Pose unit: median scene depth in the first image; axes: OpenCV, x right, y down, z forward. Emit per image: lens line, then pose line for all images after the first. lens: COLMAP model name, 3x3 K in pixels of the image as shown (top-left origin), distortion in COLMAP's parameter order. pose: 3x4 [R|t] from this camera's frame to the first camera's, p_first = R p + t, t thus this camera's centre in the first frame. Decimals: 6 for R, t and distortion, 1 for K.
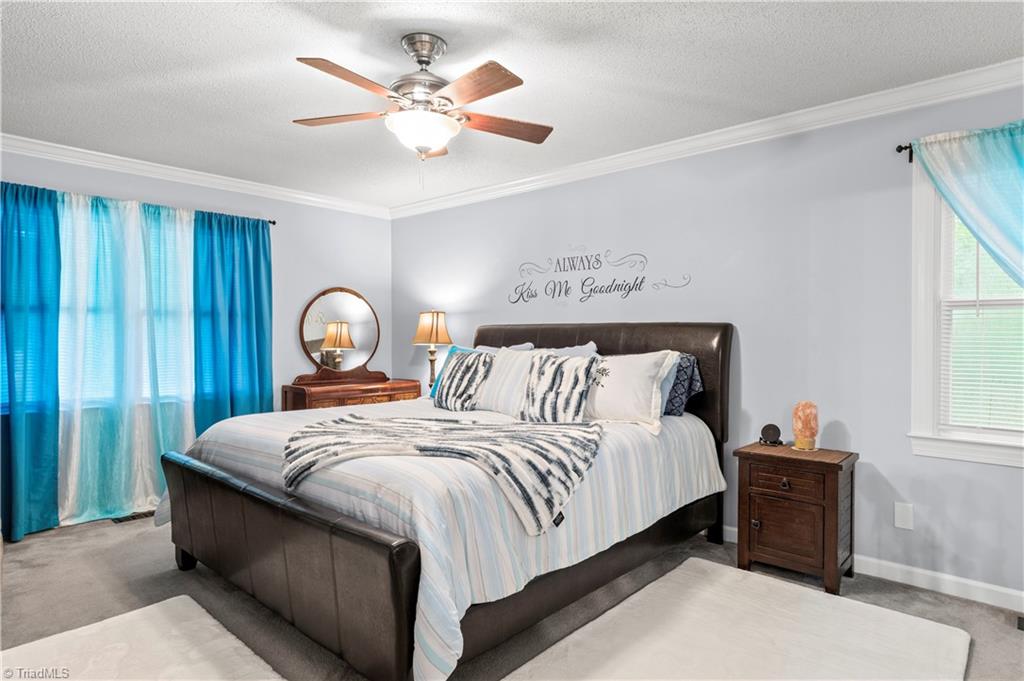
lens RADIAL K [[583.3, 0, 512.8], [0, 583.3, 340.3], [0, 0, 1]] dist [-0.001117, -0.000239]
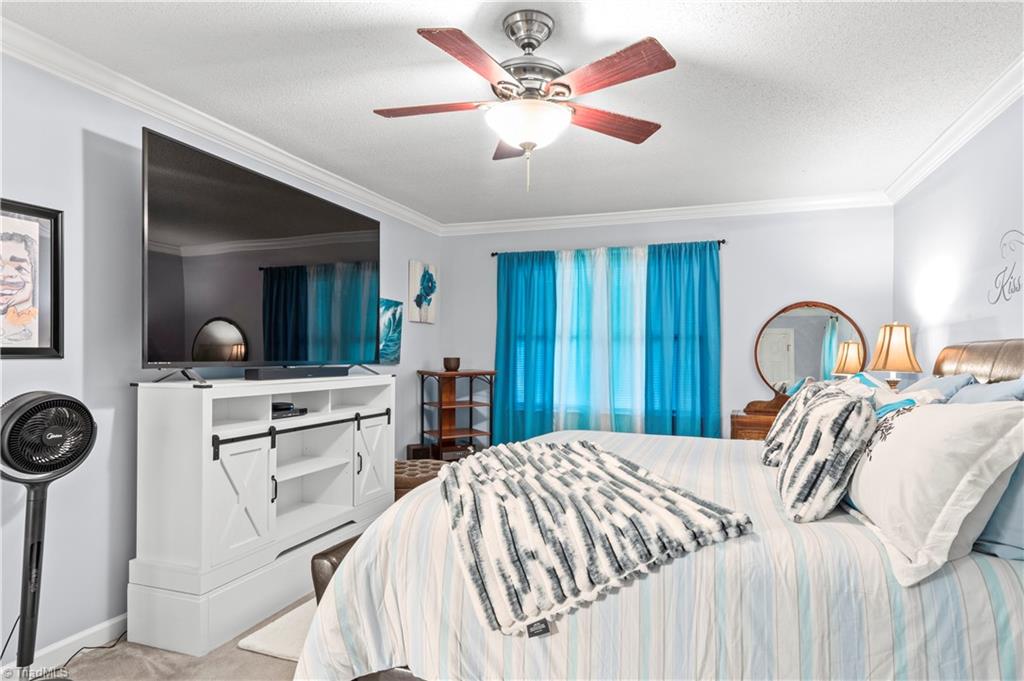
lens RADIAL K [[558.6, 0, 516.1], [0, 558.6, 341.5], [0, 0, 1]] dist [-0.002584, -0.000317]
pose [[0.385716, -0.020651, -0.922387, 0.345278], [-0.015776, 0.999456, -0.028973, -0.003938], [0.922483, 0.025727, 0.385180, 0.367745]]
